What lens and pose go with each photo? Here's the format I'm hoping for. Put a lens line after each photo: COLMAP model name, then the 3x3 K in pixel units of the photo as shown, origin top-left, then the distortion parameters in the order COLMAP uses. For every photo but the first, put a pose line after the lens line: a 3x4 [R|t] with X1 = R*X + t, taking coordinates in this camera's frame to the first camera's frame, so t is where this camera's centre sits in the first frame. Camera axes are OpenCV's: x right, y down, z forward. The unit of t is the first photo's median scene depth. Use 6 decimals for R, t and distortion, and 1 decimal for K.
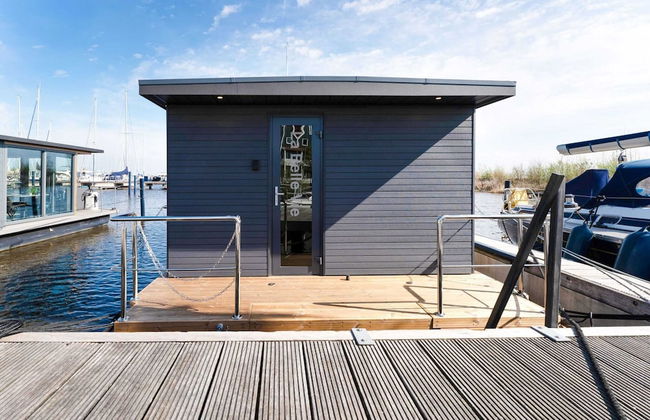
lens RADIAL K [[299.4, 0, 277.5], [0, 299.4, 194.2], [0, 0, 1]] dist [0.006085, -0.001681]
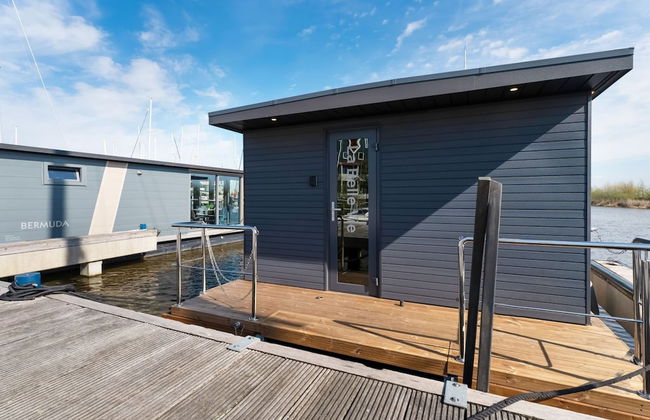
lens RADIAL K [[299.4, 0, 334.5], [0, 299.4, 214.0], [0, 0, 1]] dist [0.006085, -0.001681]
pose [[0.907782, 0.021960, -0.418867, 0.414556], [-0.023204, 0.999728, 0.002125, 0.012076], [0.418800, 0.007790, 0.908045, 0.090559]]
